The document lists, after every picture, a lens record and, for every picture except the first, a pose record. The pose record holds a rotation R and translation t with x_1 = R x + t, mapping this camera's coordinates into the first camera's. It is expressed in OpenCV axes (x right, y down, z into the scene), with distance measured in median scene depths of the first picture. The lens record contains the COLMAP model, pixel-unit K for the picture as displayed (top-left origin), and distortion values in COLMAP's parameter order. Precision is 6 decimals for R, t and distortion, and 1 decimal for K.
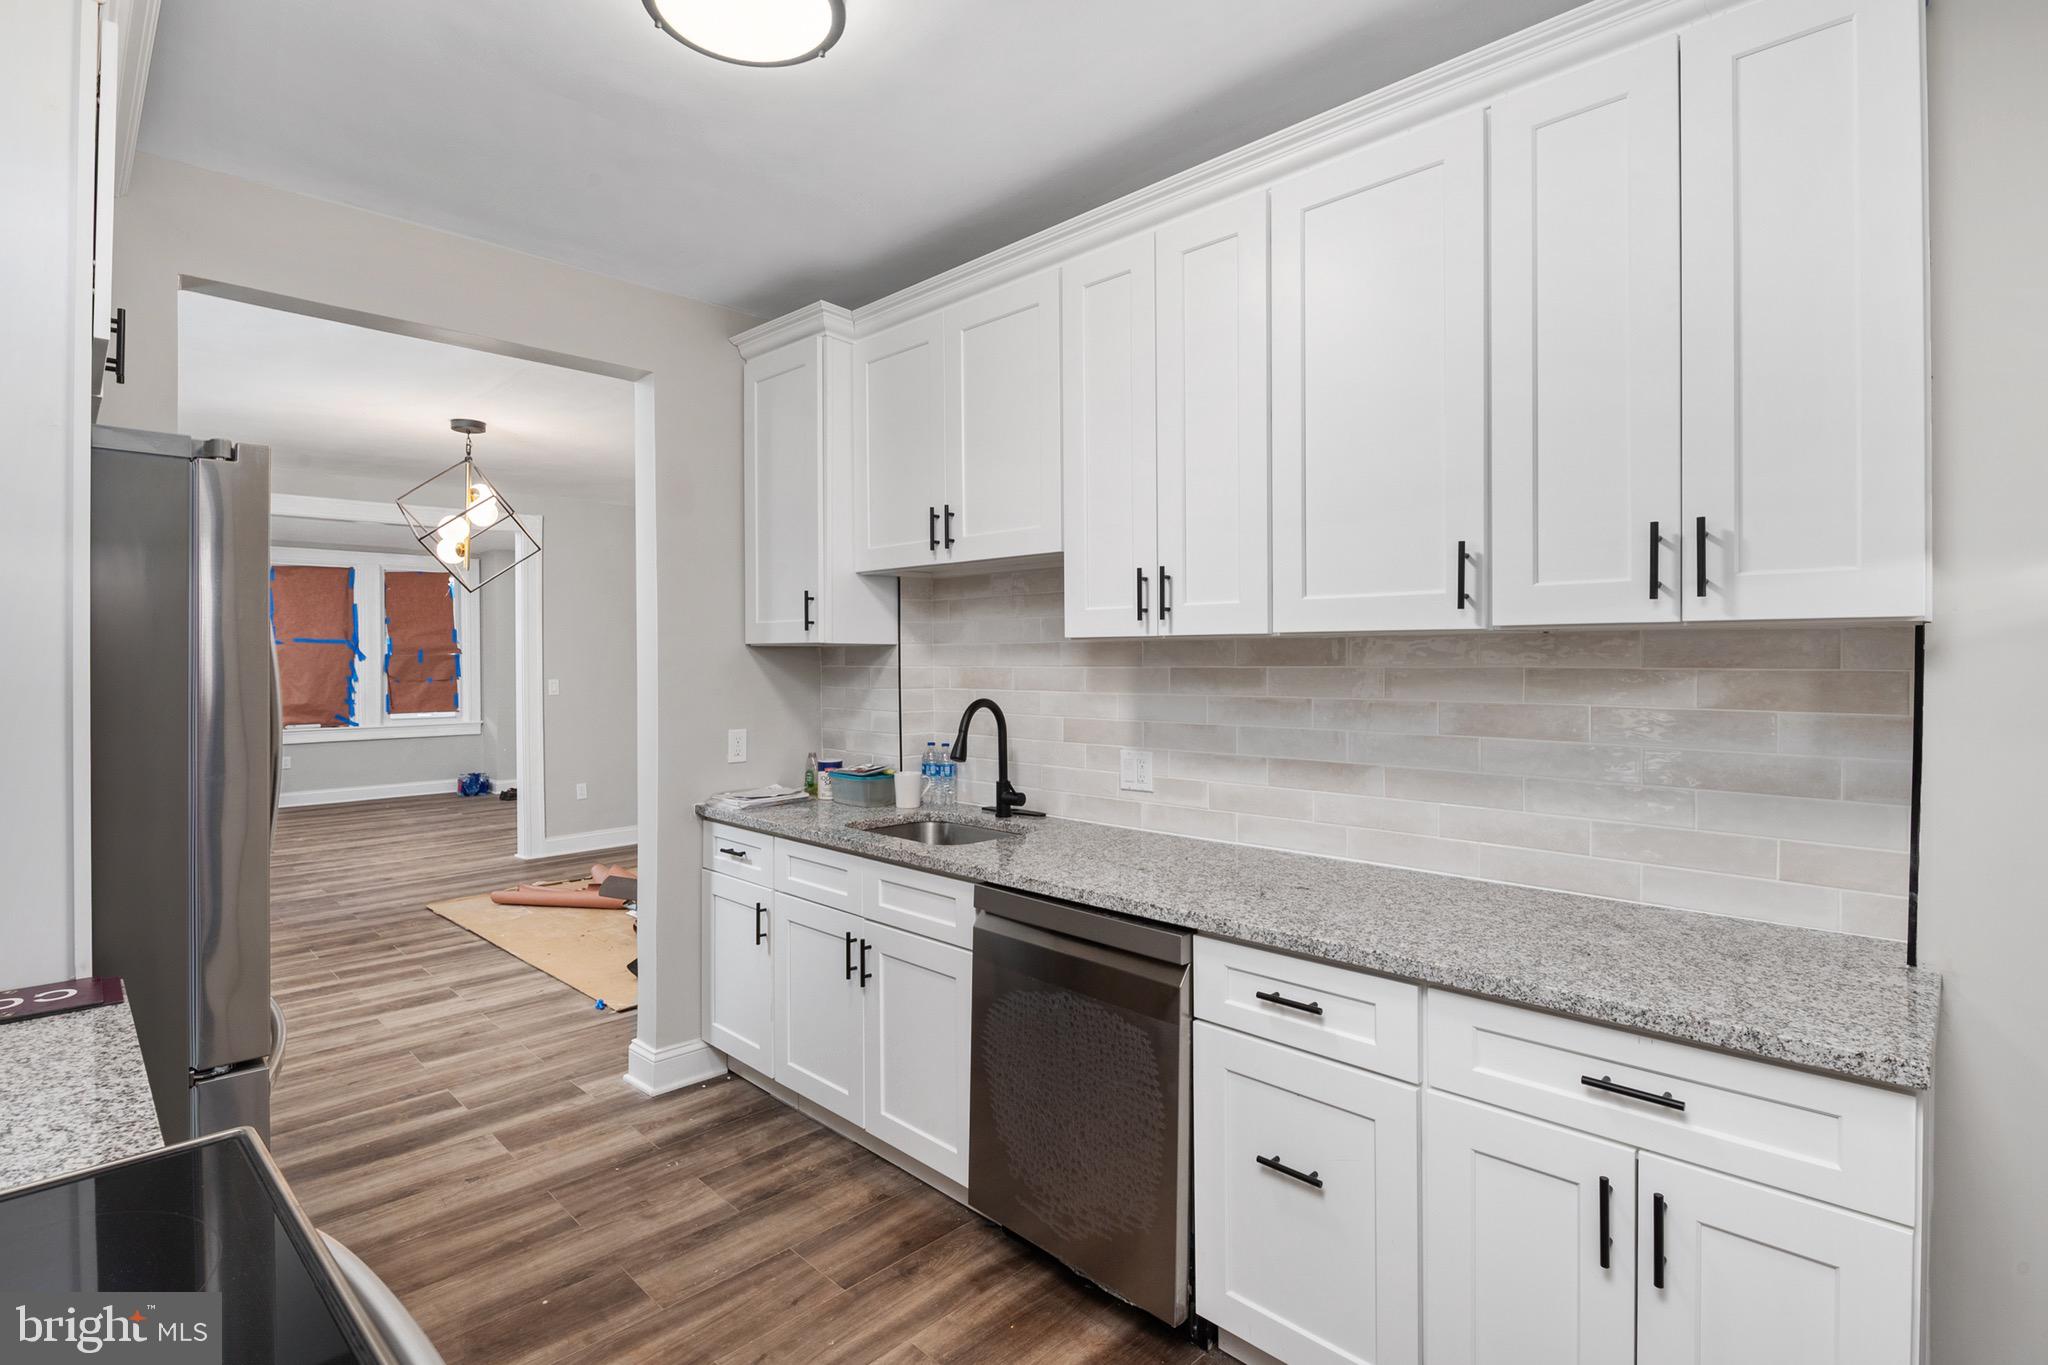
lens RADIAL K [[990.3, 0, 1043.6], [0, 990.3, 654.1], [0, 0, 1]] dist [-0.000806, -0.000244]
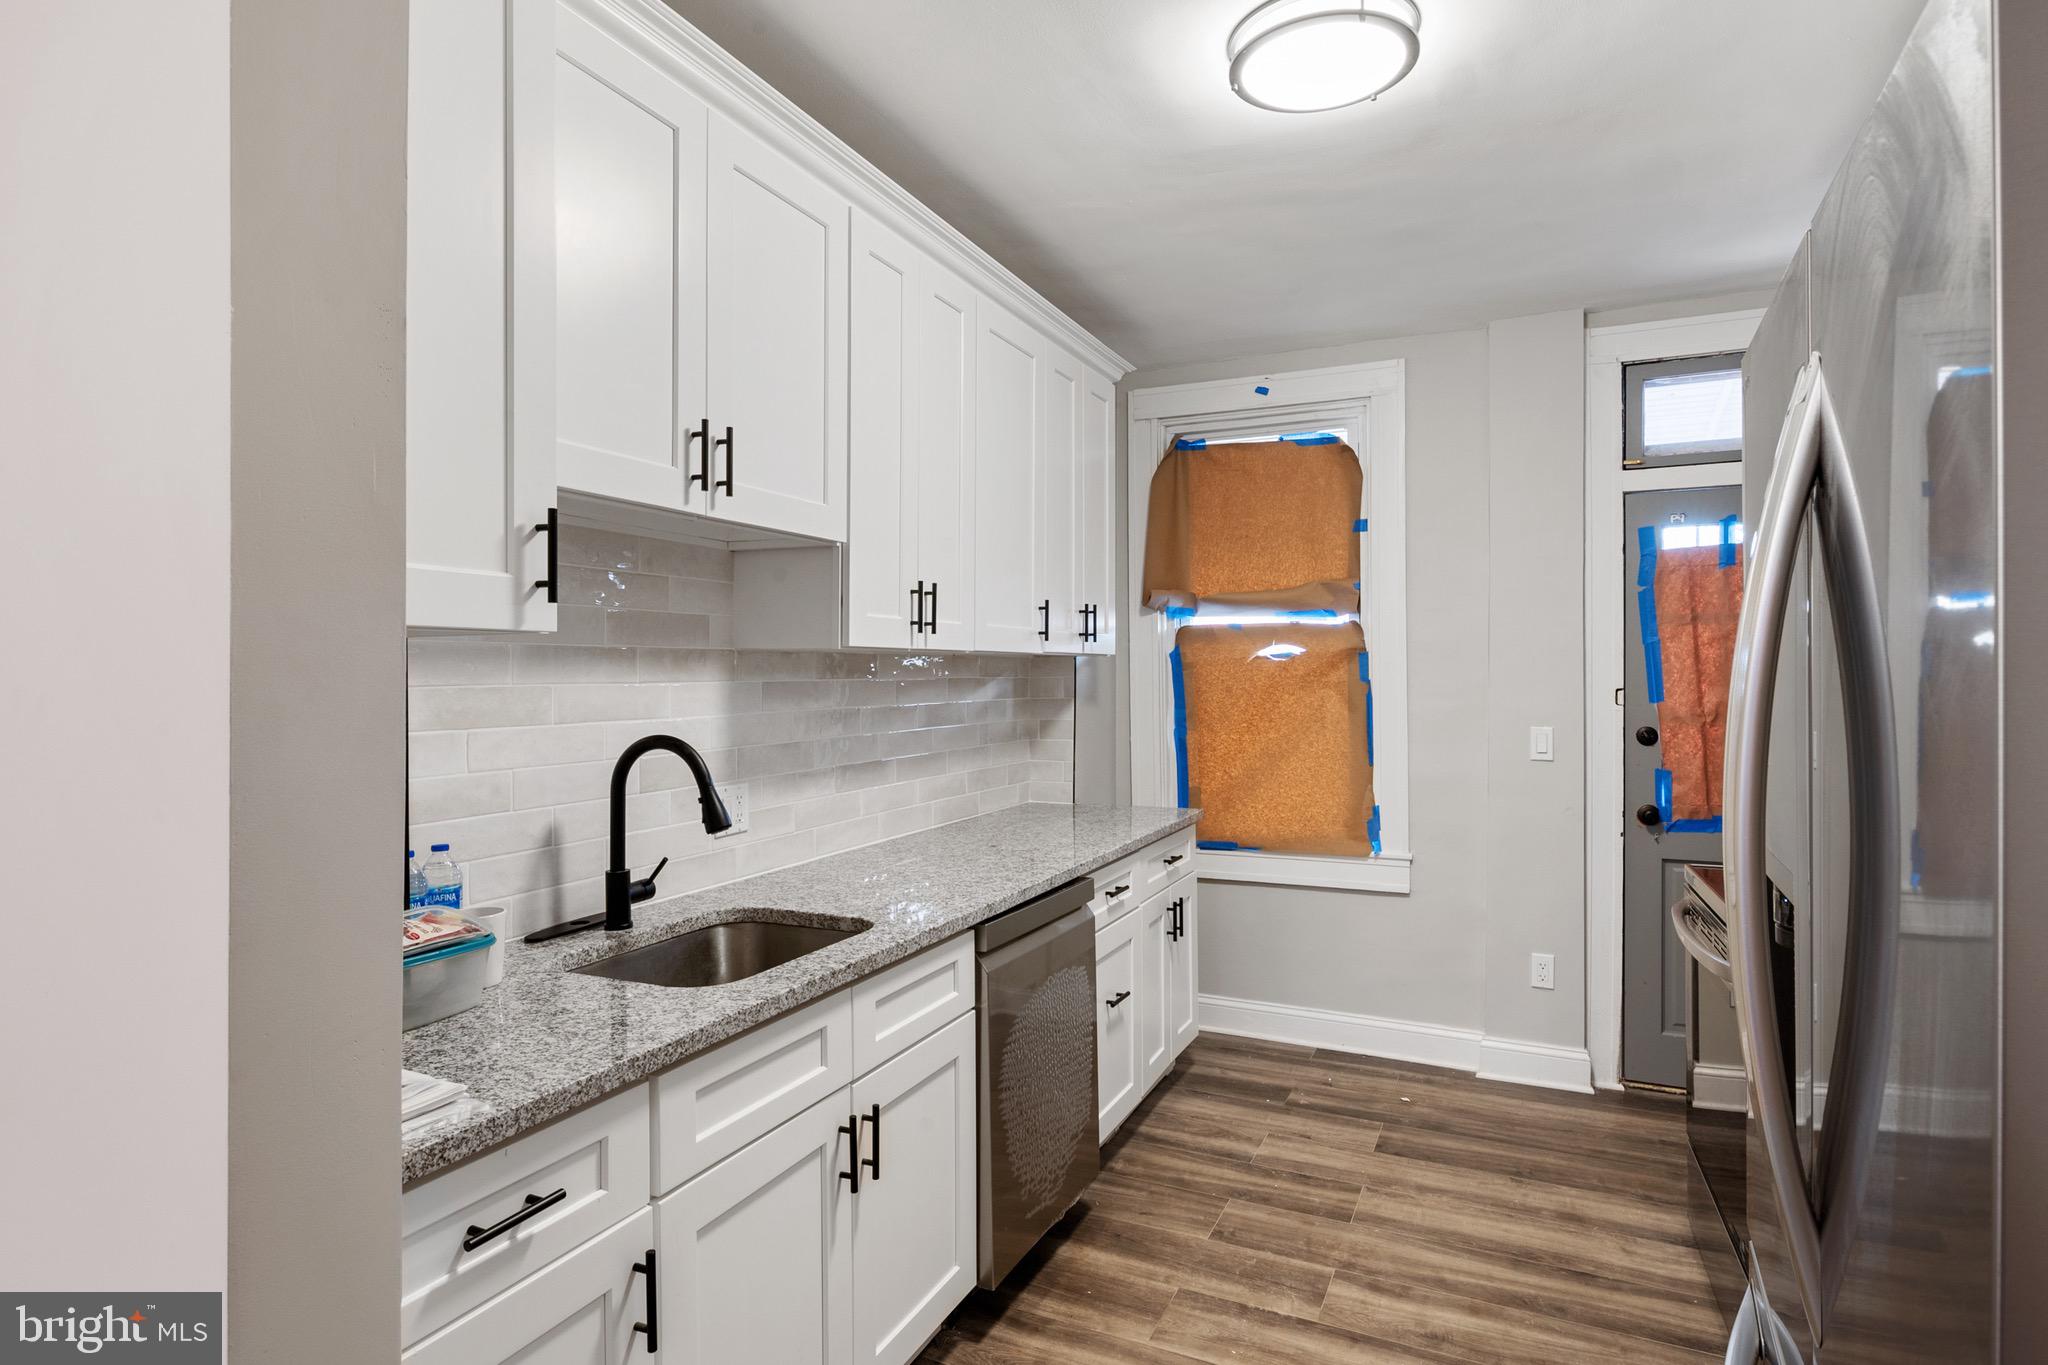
lens RADIAL K [[1106.9, 0, 997.6], [0, 1106.9, 674.5], [0, 0, 1]] dist [0.000764, 0.001504]
pose [[-0.314616, 0.003898, 0.949211, -0.537710], [0.001755, 0.999992, -0.003525, 0.006597], [-0.949217, 0.000557, -0.314621, 0.693321]]
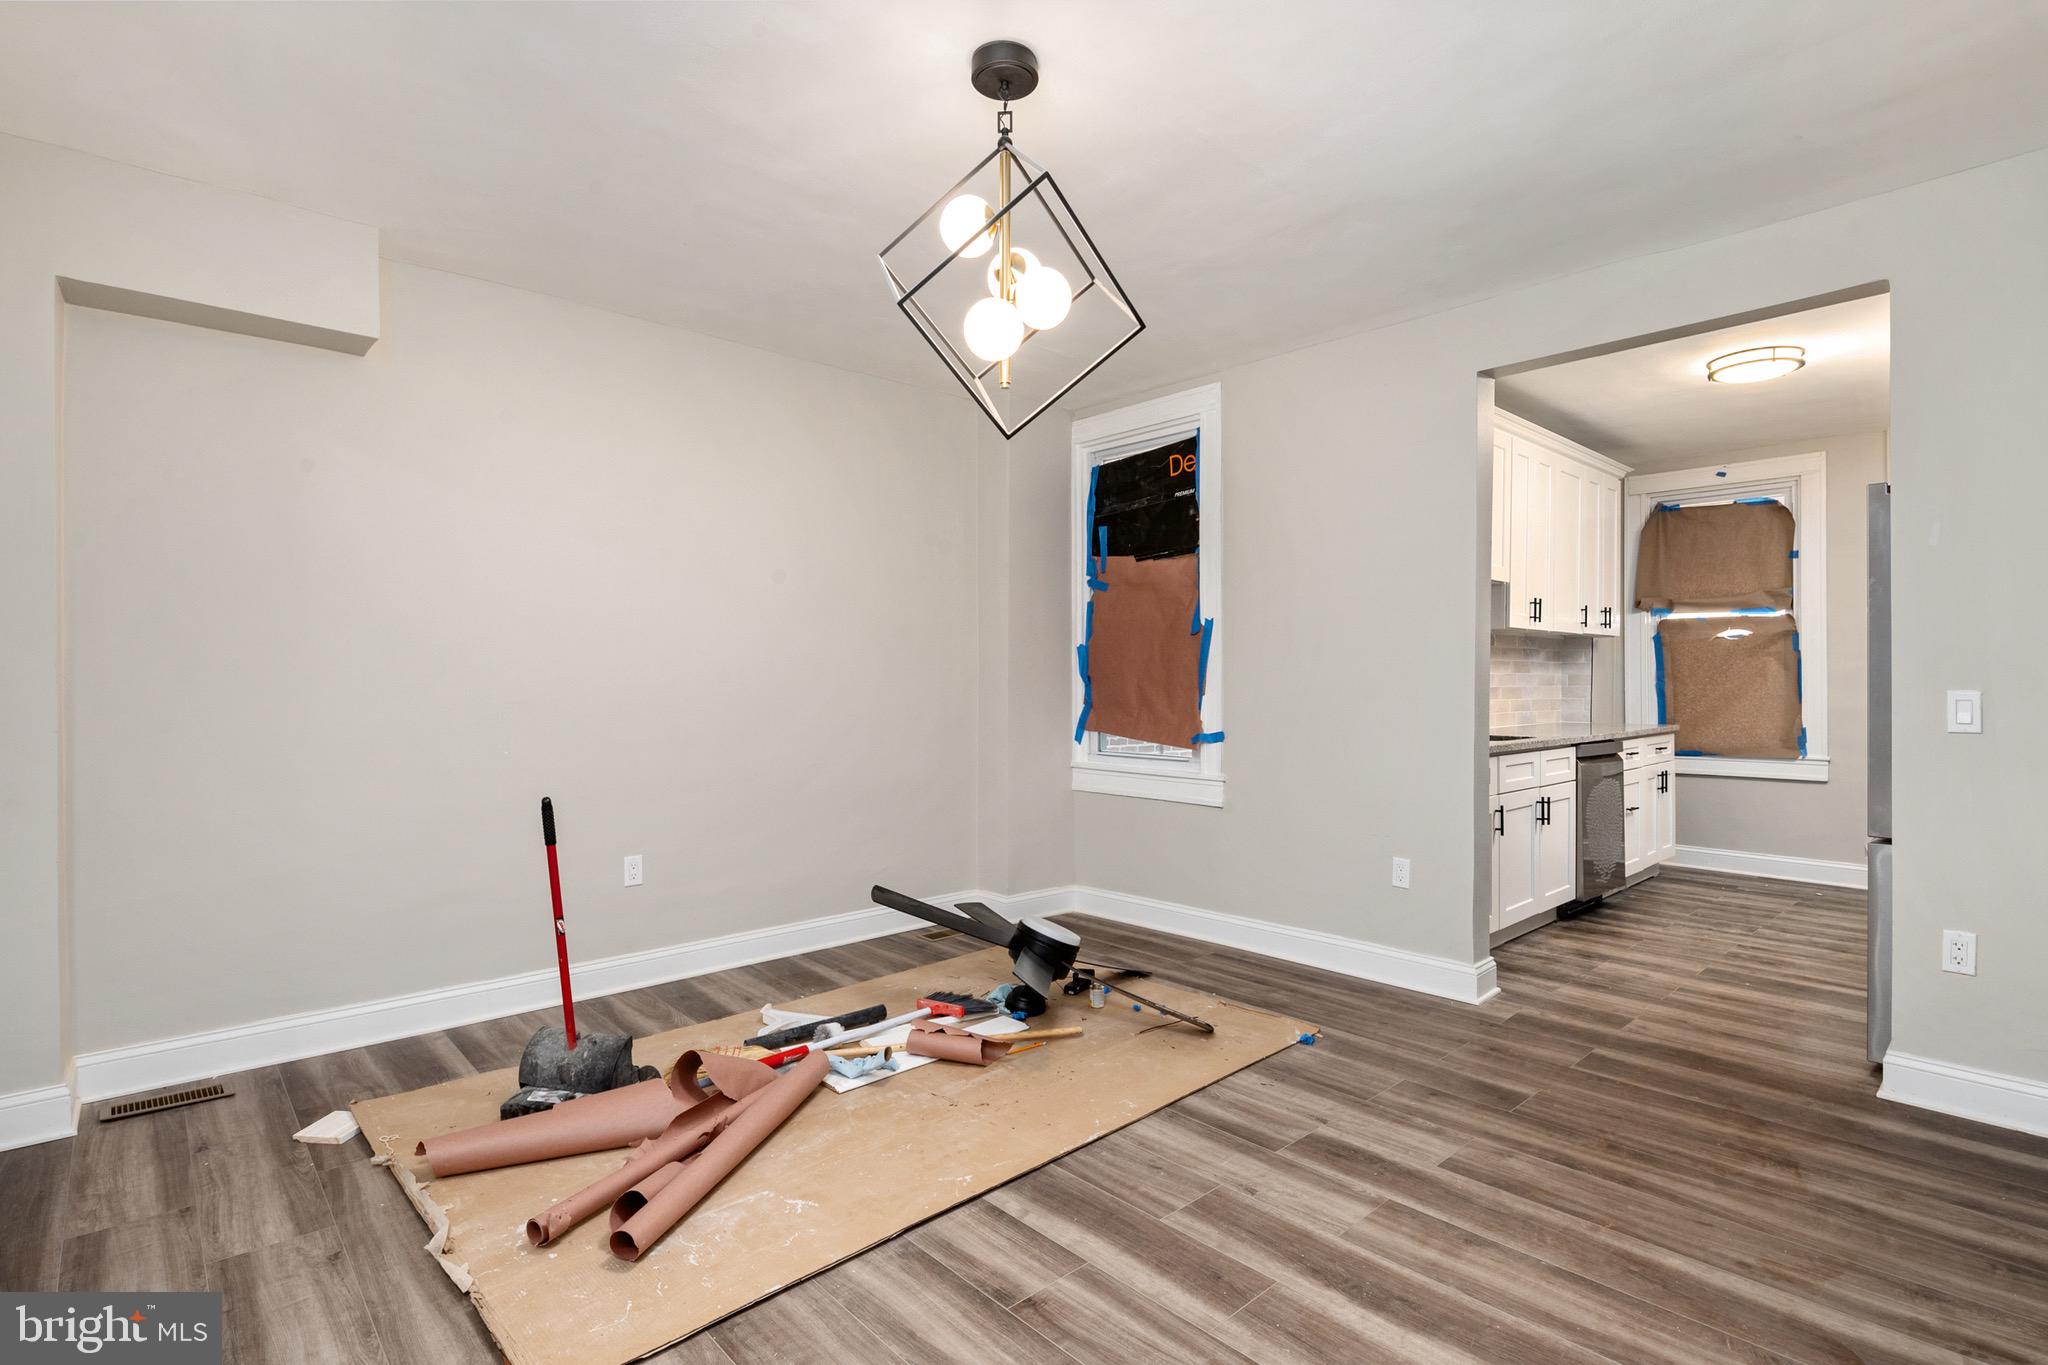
lens RADIAL K [[990.3, 0, 1015.8], [0, 990.3, 683.4], [0, 0, 1]] dist [-0.000806, -0.000244]
pose [[0.060278, 0.000307, 0.998182, -1.164923], [-0.002697, 0.999996, -0.000145, 0.056977], [-0.998178, -0.002684, 0.060279, 1.089457]]
